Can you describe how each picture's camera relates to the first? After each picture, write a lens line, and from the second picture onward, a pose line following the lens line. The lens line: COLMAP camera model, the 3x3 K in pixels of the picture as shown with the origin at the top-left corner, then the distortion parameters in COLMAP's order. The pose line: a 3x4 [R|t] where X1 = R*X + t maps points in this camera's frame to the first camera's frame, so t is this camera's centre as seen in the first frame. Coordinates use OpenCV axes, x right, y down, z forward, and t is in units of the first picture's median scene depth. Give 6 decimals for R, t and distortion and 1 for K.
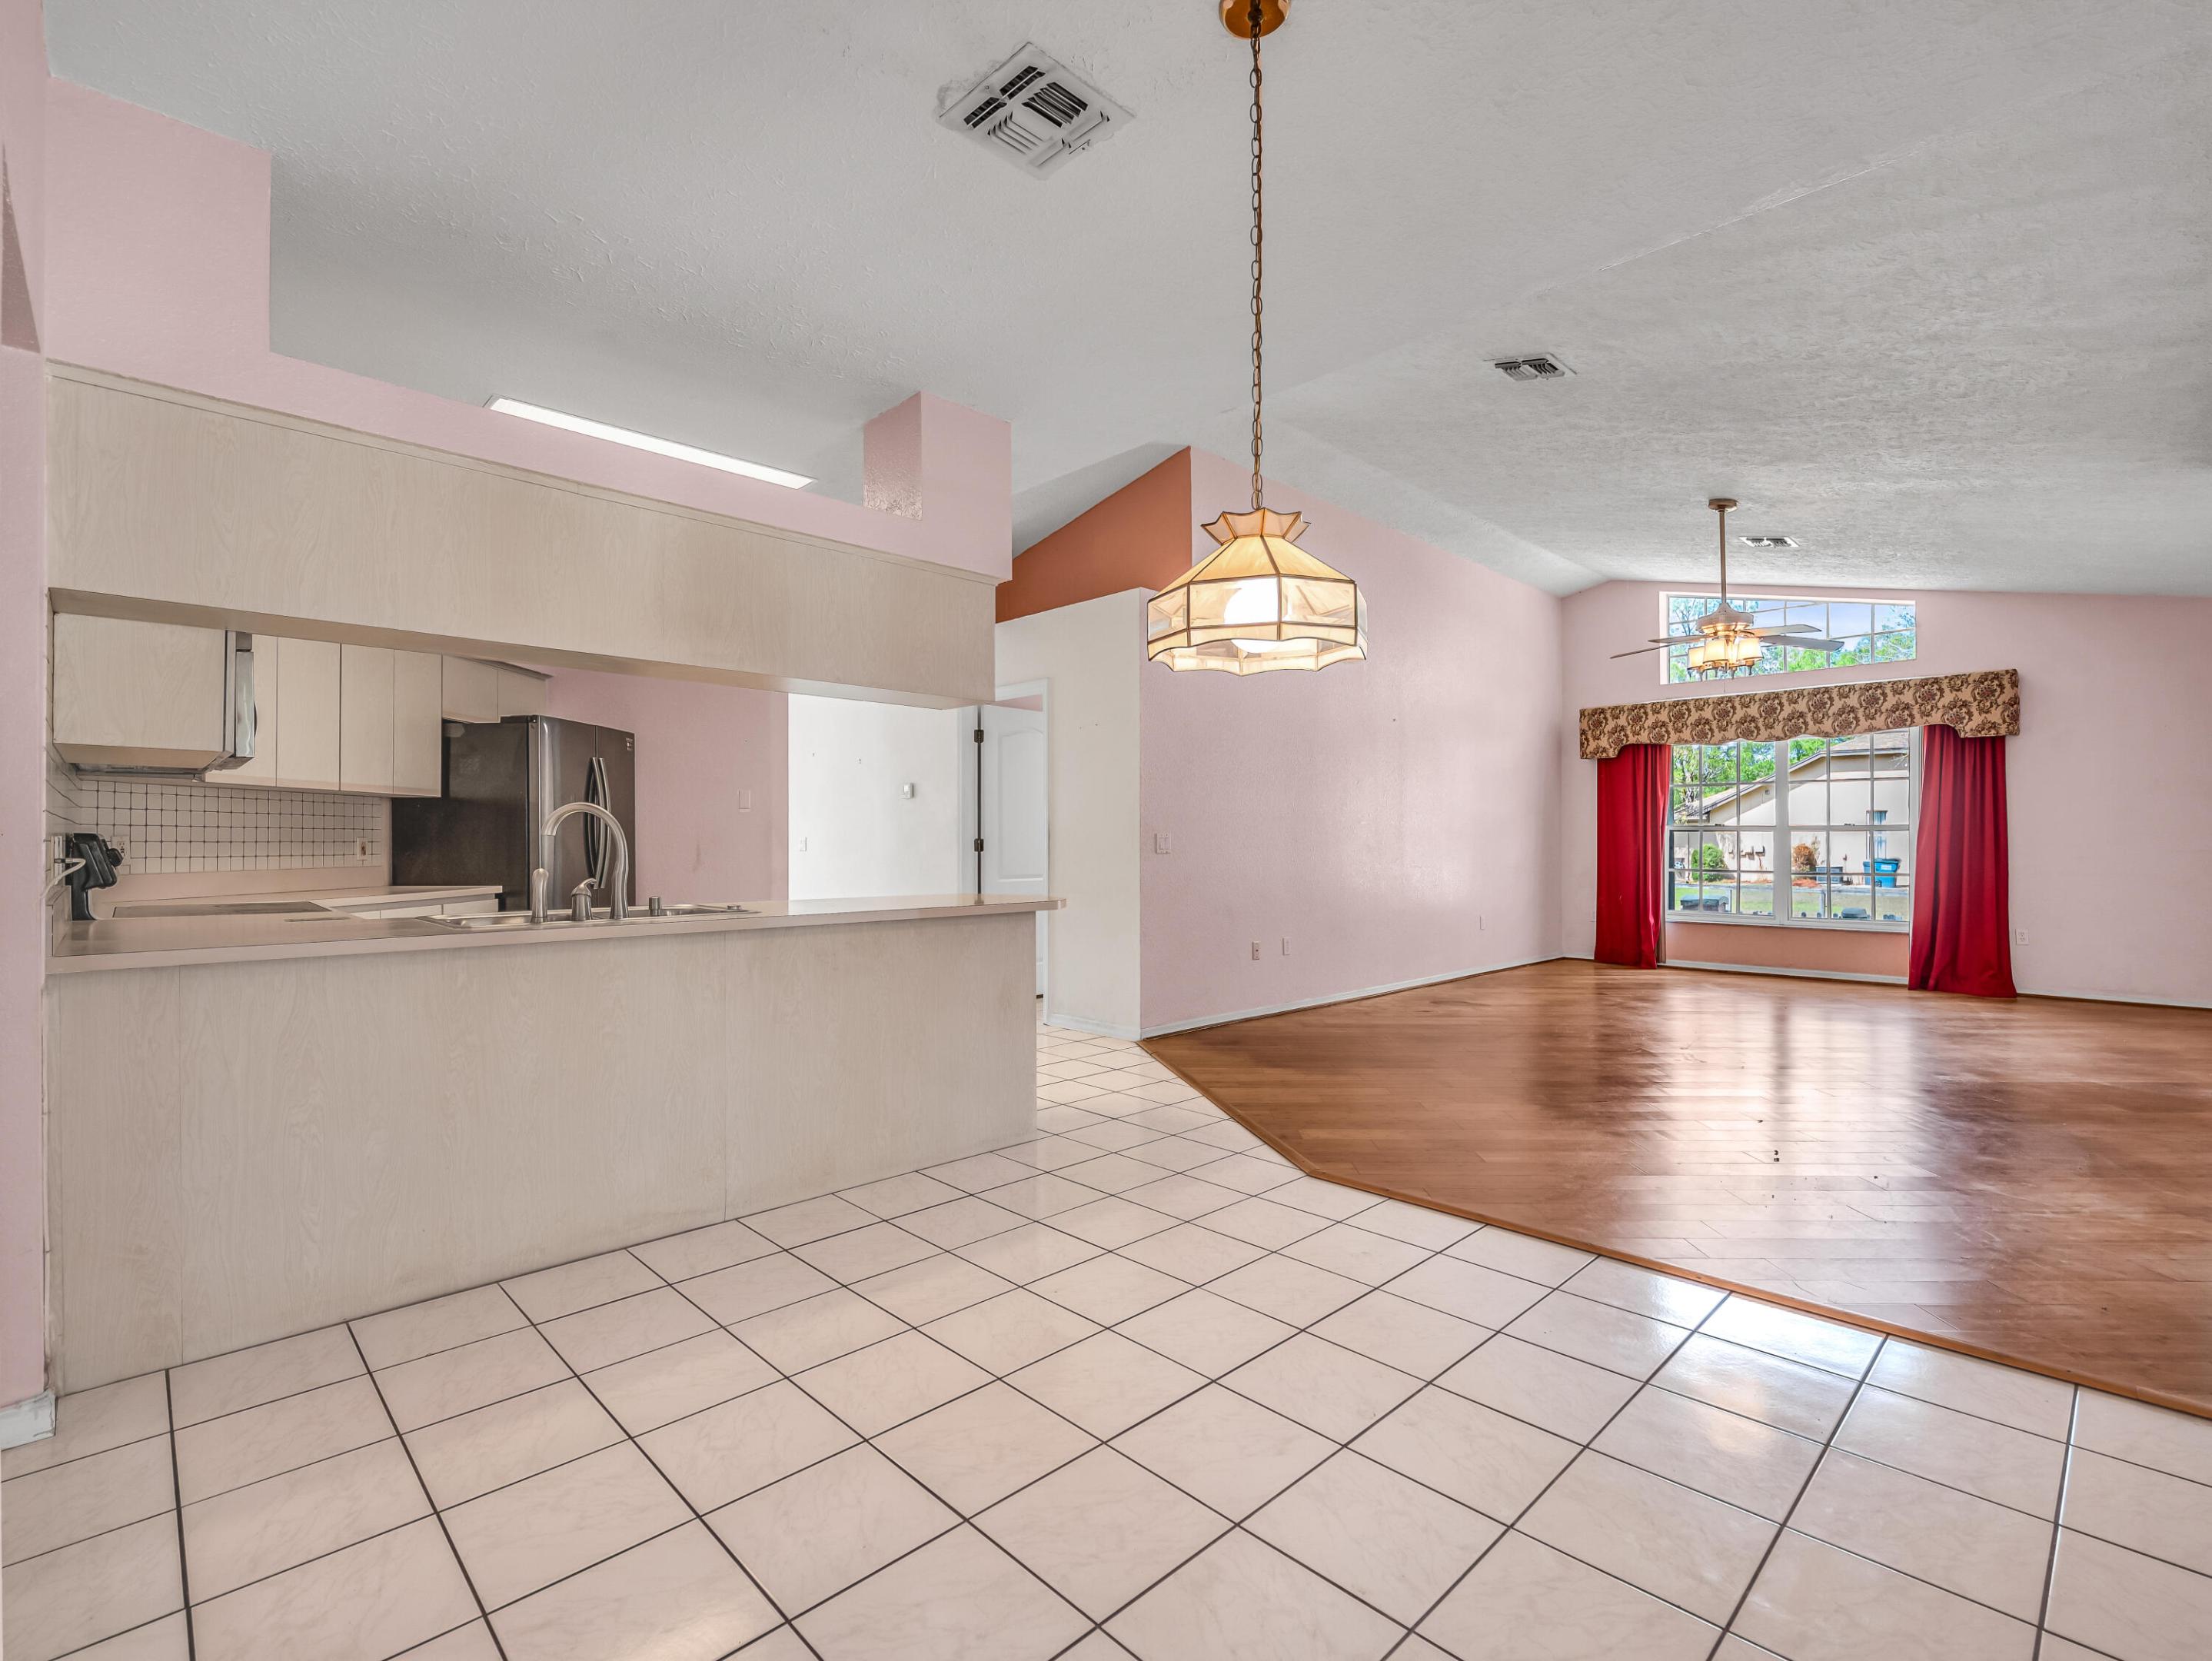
lens RADIAL K [[1039.3, 0, 1097.8], [0, 1039.3, 840.2], [0, 0, 1]] dist [-0.017788, 0.000128]
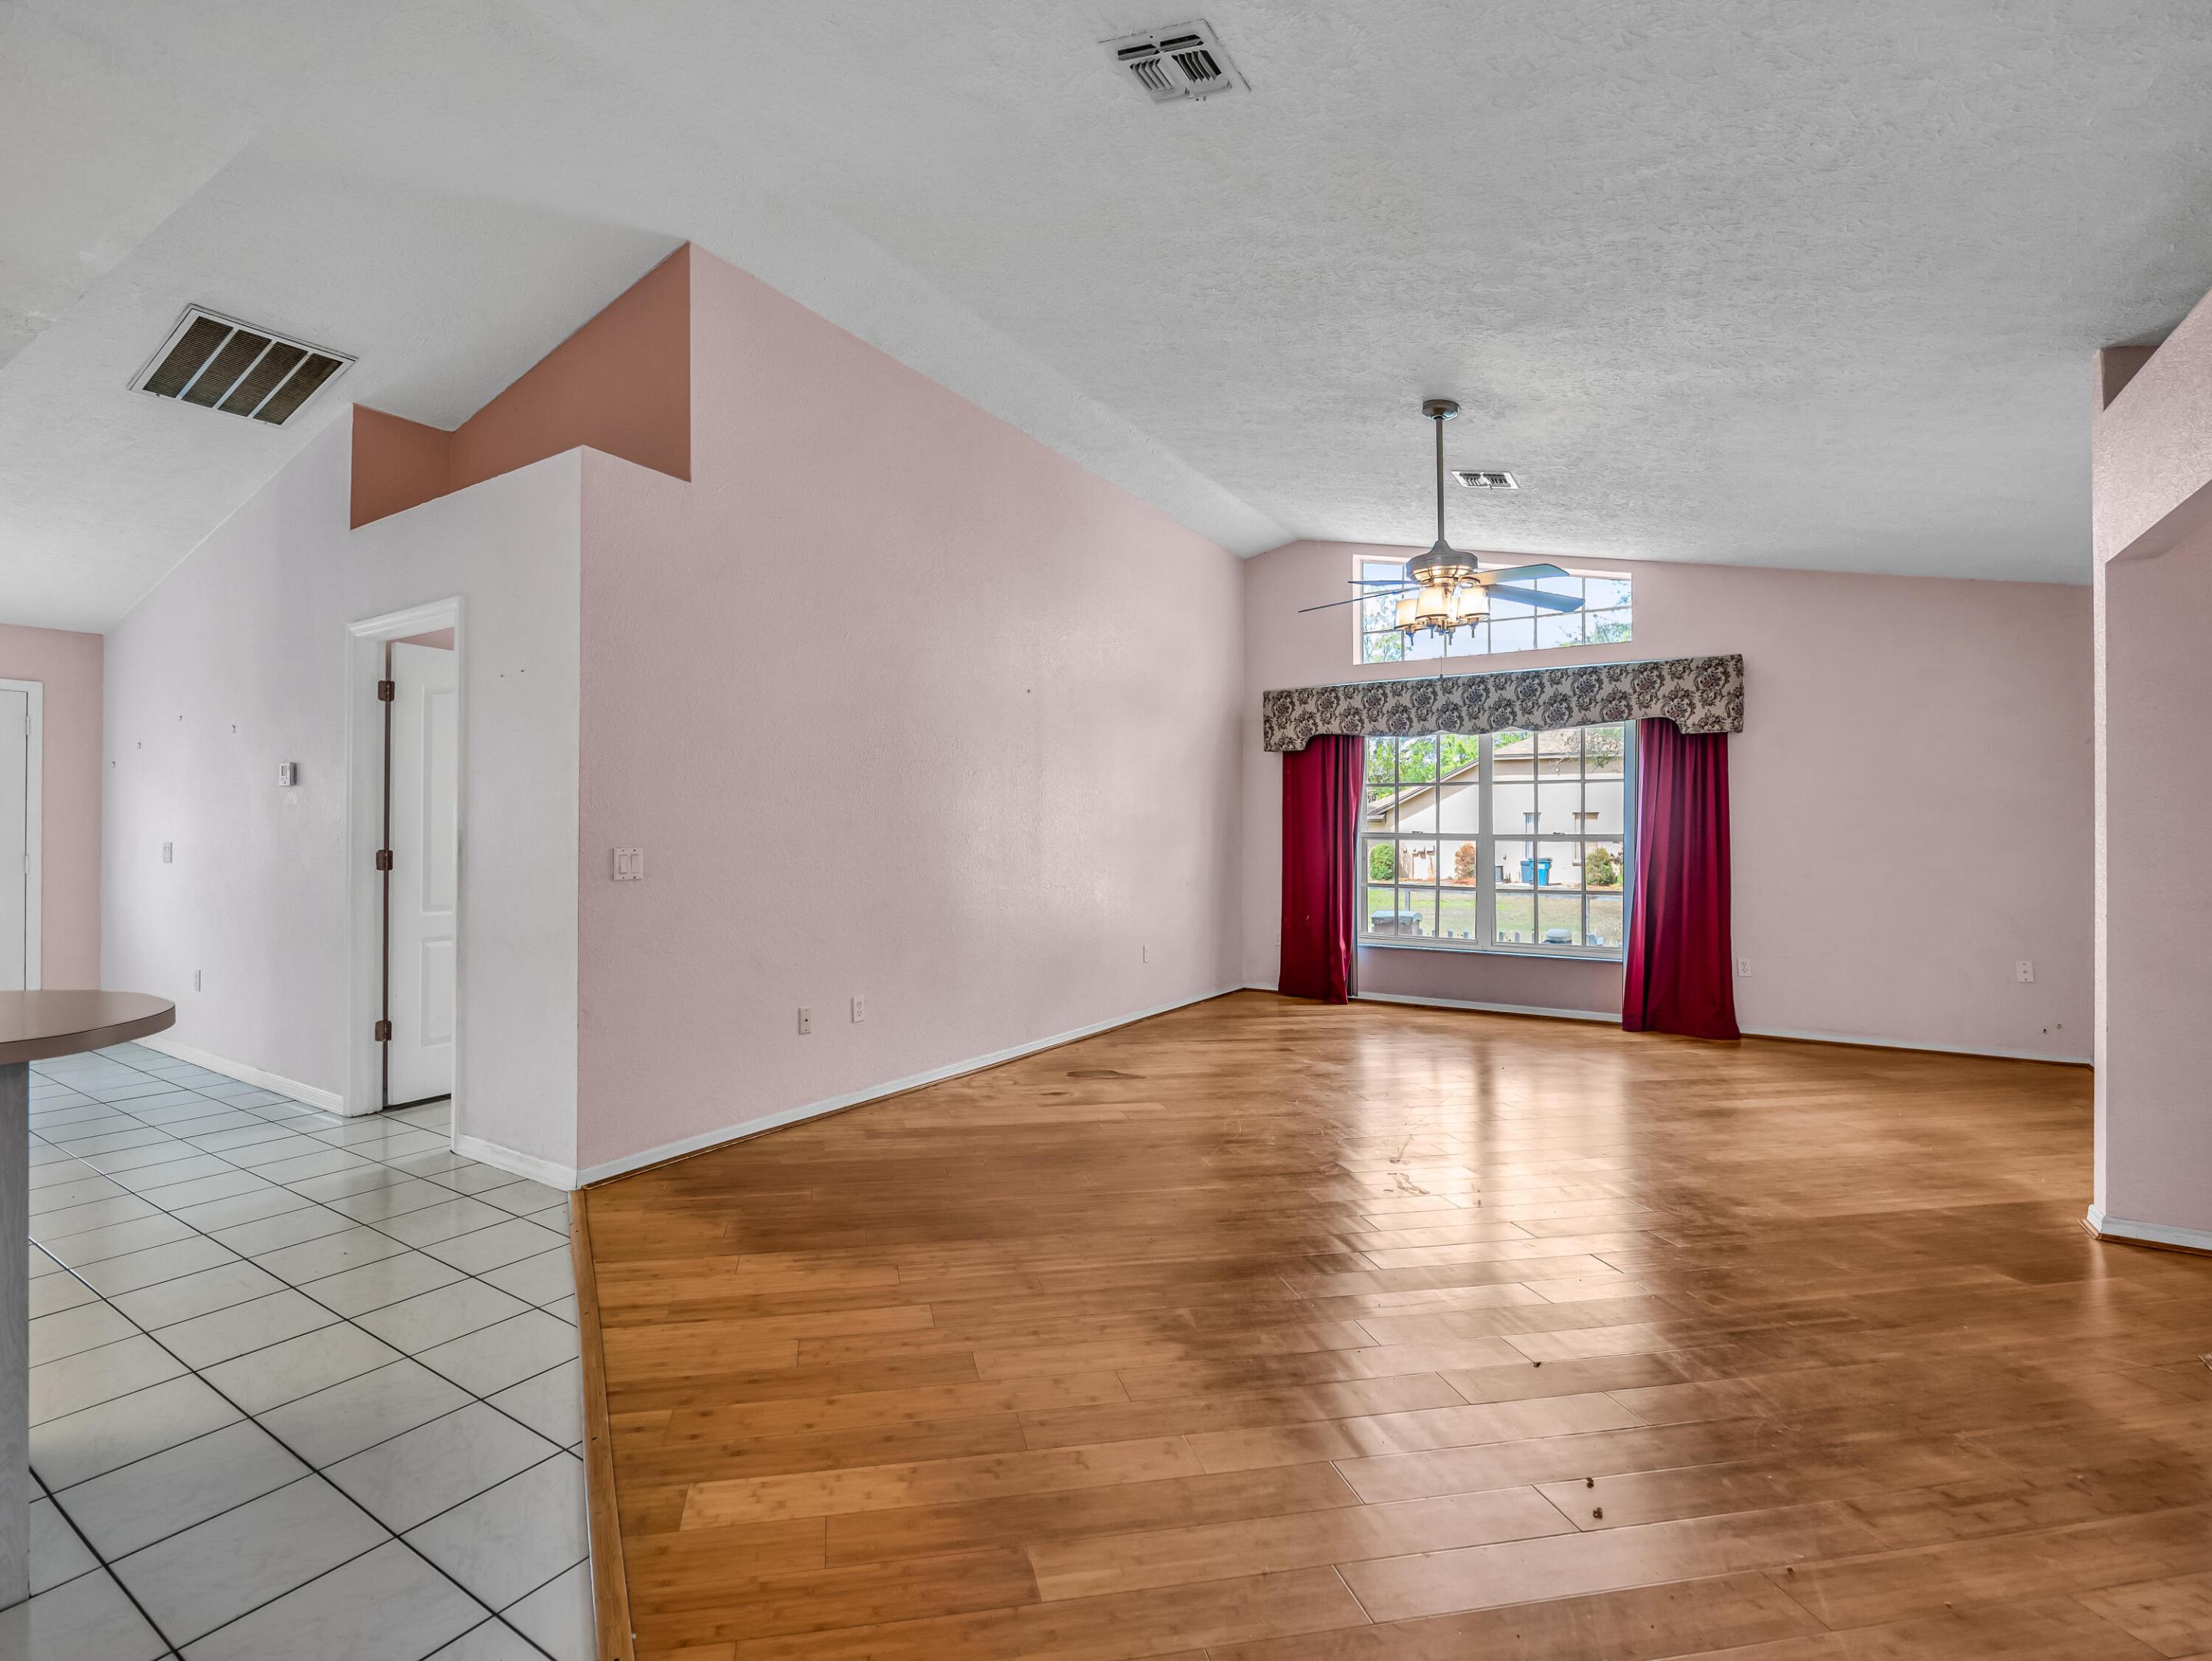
lens RADIAL K [[1039.3, 0, 1034.2], [0, 1039.3, 830.6], [0, 0, 1]] dist [-0.017788, 0.000128]
pose [[0.977478, 0.006953, 0.210923, 0.133591], [-0.006563, 0.999975, -0.002549, -0.013505], [-0.210936, 0.001107, 0.977499, 0.270693]]
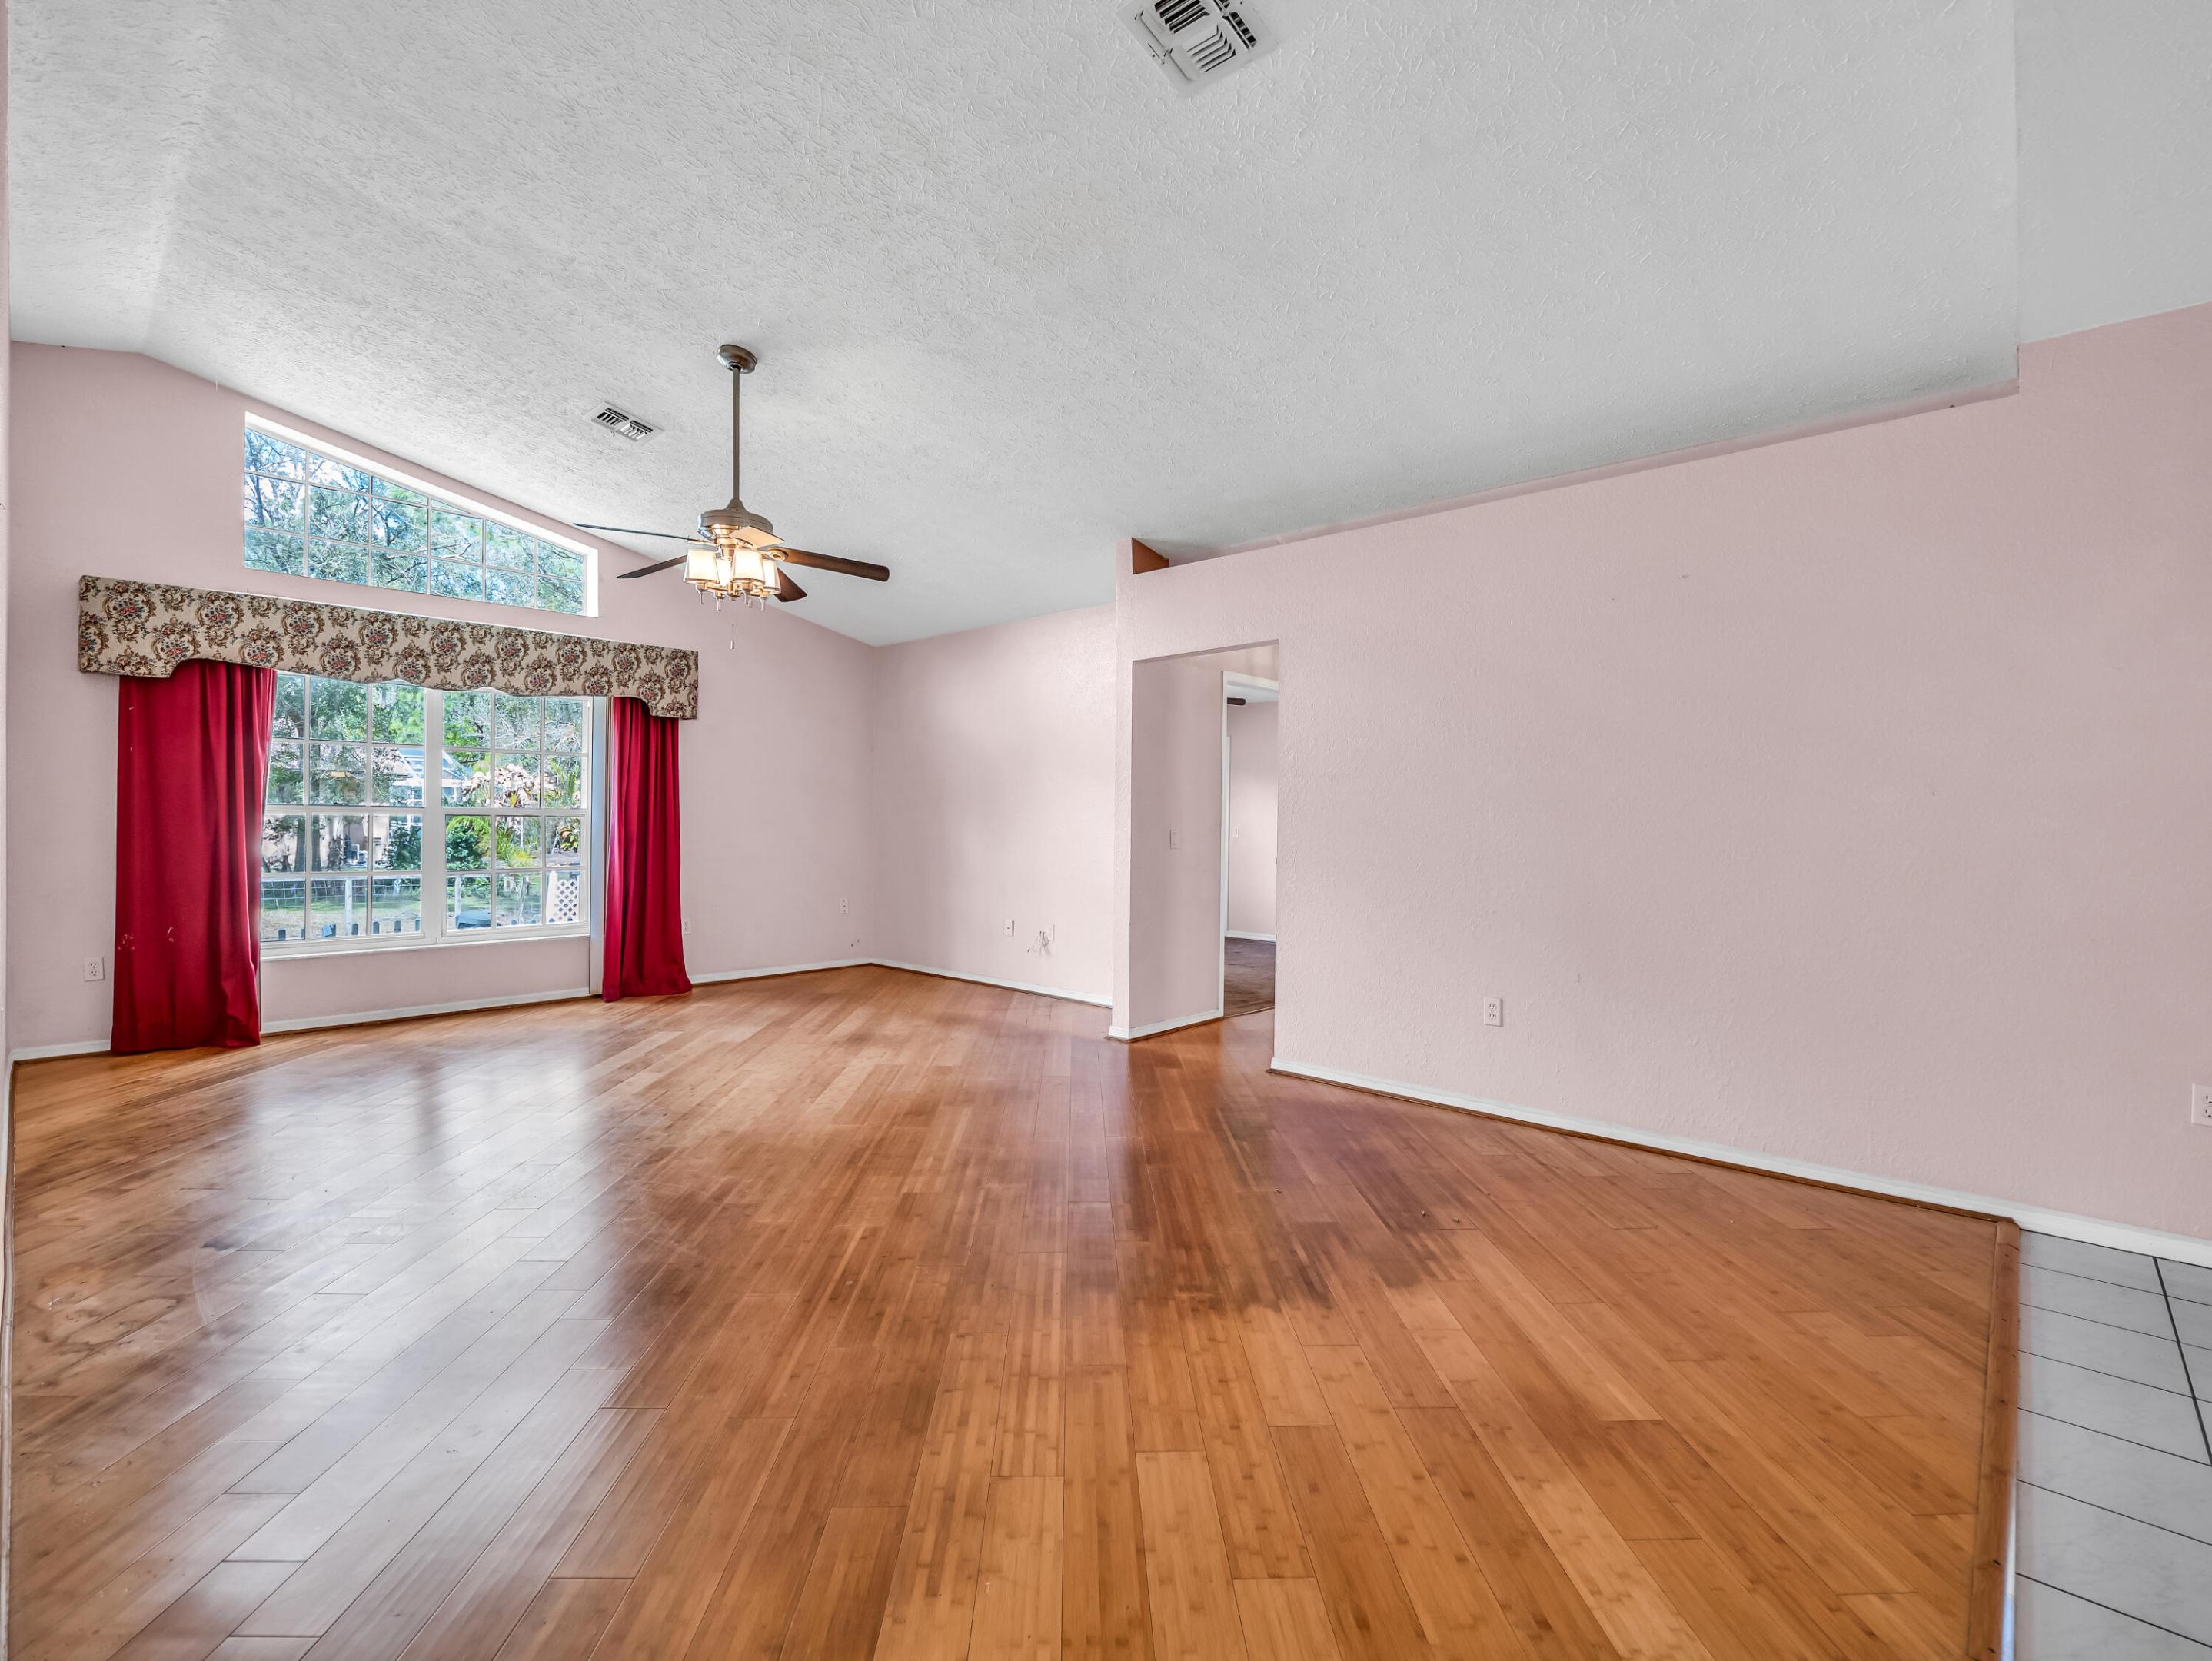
lens RADIAL K [[1008.0, 0, 1097.0], [0, 1008.0, 825.6], [0, 0, 1]] dist [-0.012772, 0.000568]
pose [[-0.052853, -0.008118, 0.998569, -0.069745], [-0.011025, 0.999911, 0.007545, -0.012960], [-0.998541, -0.010611, -0.052938, 0.635239]]
